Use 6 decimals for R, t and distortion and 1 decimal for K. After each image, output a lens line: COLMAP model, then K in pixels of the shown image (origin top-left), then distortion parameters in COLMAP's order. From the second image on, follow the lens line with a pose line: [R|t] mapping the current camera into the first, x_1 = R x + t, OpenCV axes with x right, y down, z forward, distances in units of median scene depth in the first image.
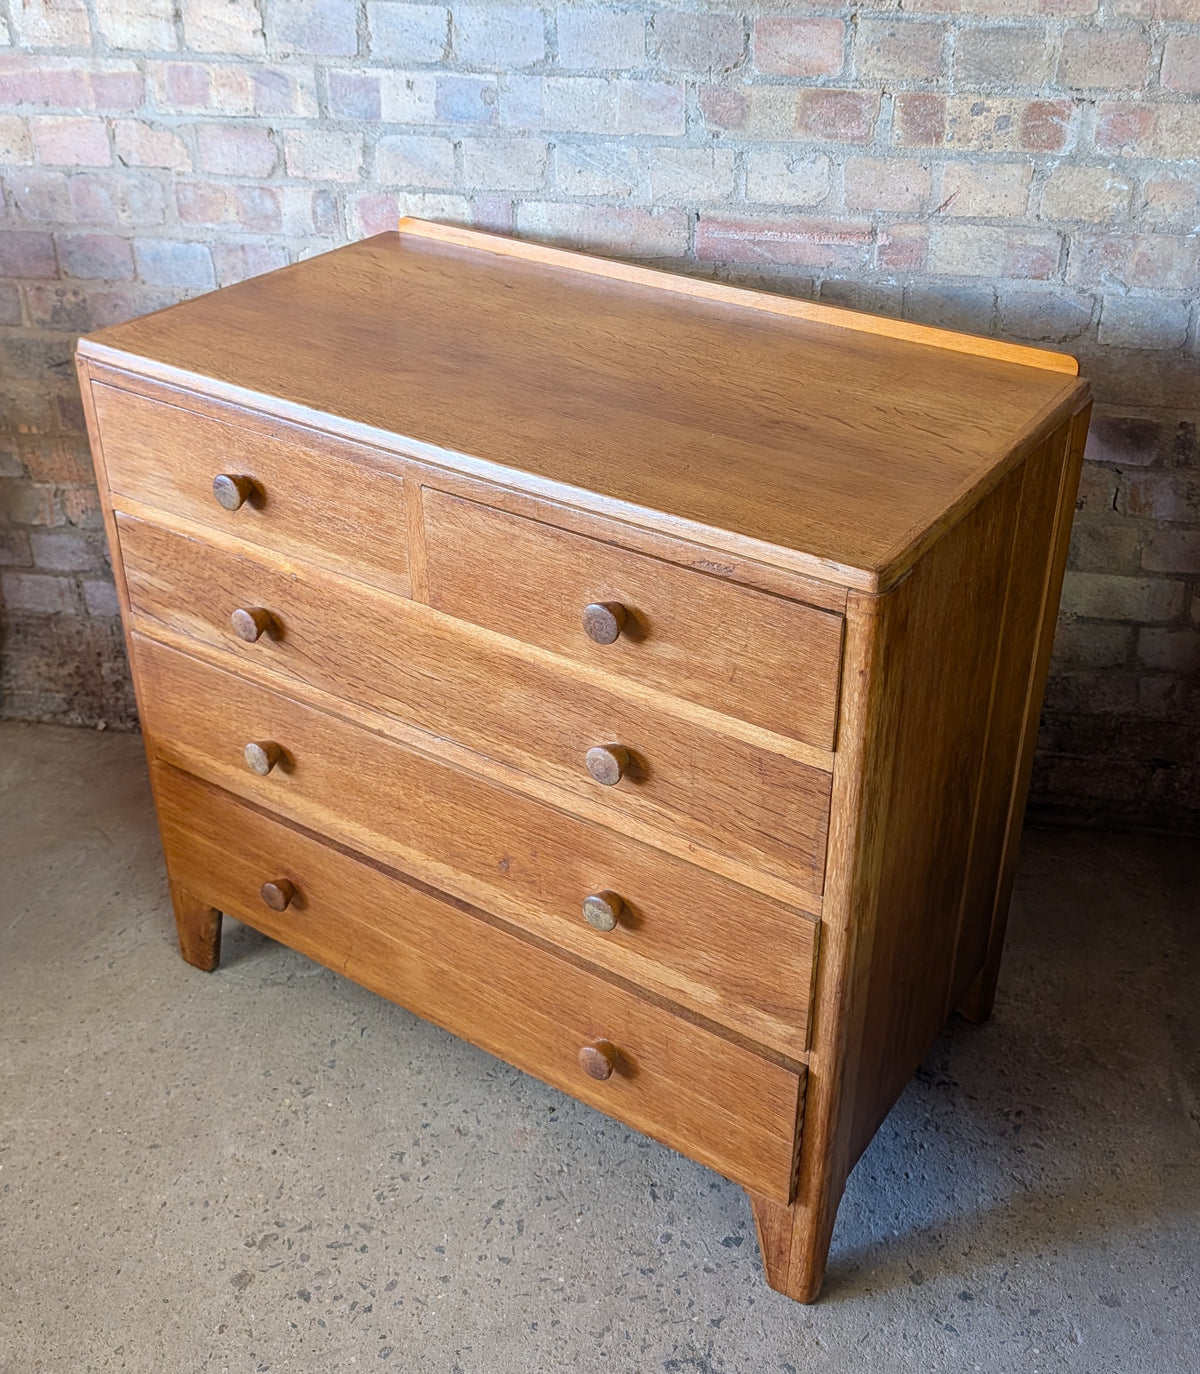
lens RADIAL K [[1487.3, 0, 652.9], [0, 1487.3, 566.0], [0, 0, 1]] dist [-0.005146, 0.011594]
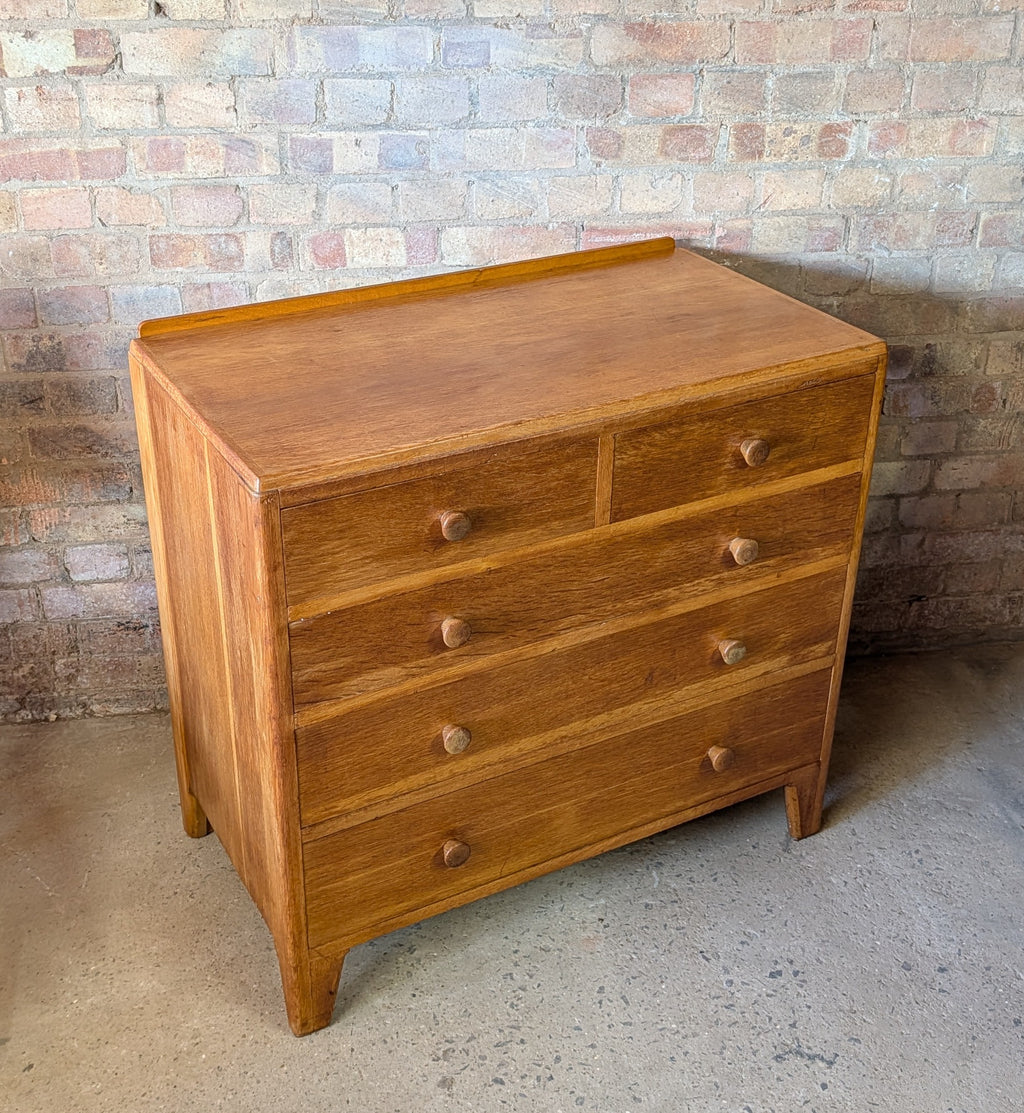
lens RADIAL K [[1424.9, 0, 484.4], [0, 1424.9, 522.3], [0, 0, 1]] dist [0.098400, -0.334819]
pose [[0.955072, -0.140394, 0.261012, -0.426939], [0.142199, 0.989765, 0.012055, -0.007549], [-0.260033, 0.025603, 0.965260, -0.184246]]
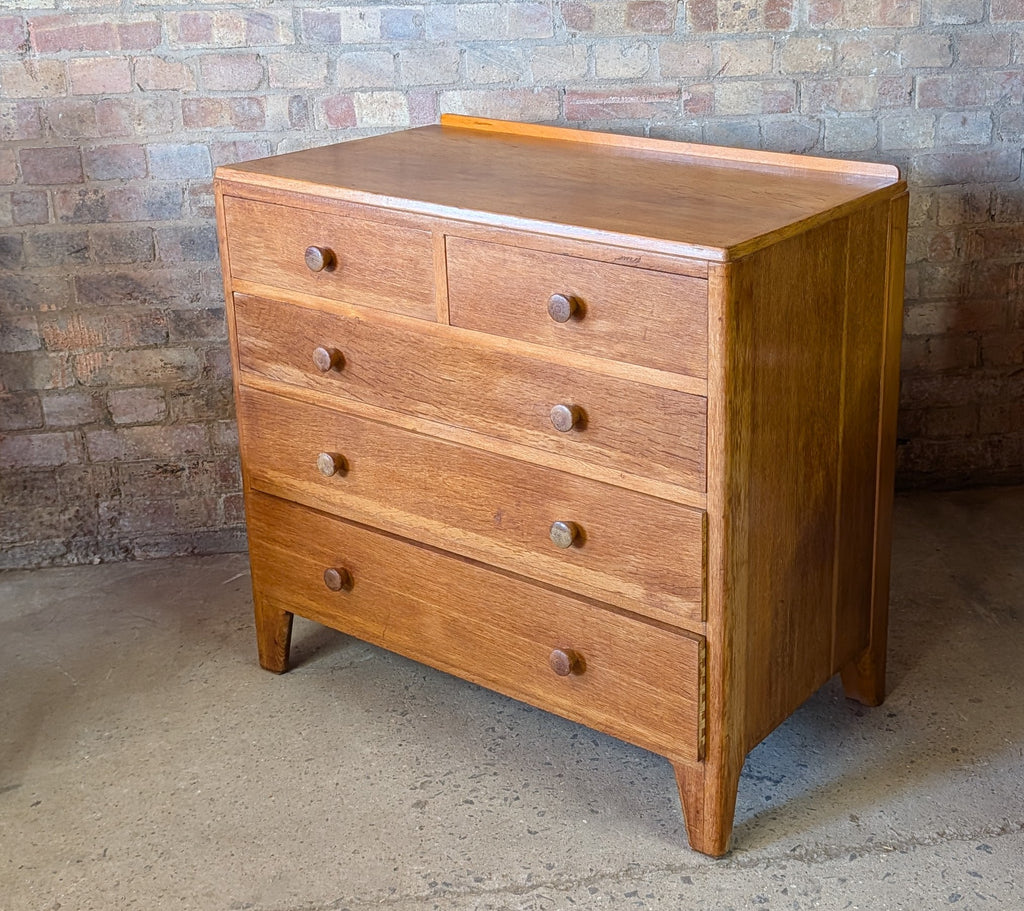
lens RADIAL K [[1453.3, 0, 636.7], [0, 1453.3, 367.1], [0, 0, 1]] dist [0.102136, -0.352178]
pose [[0.951115, -0.121604, 0.283888, -0.360866], [0.168990, 0.974318, -0.148821, 0.273049], [-0.258500, 0.189520, 0.947238, -0.365479]]
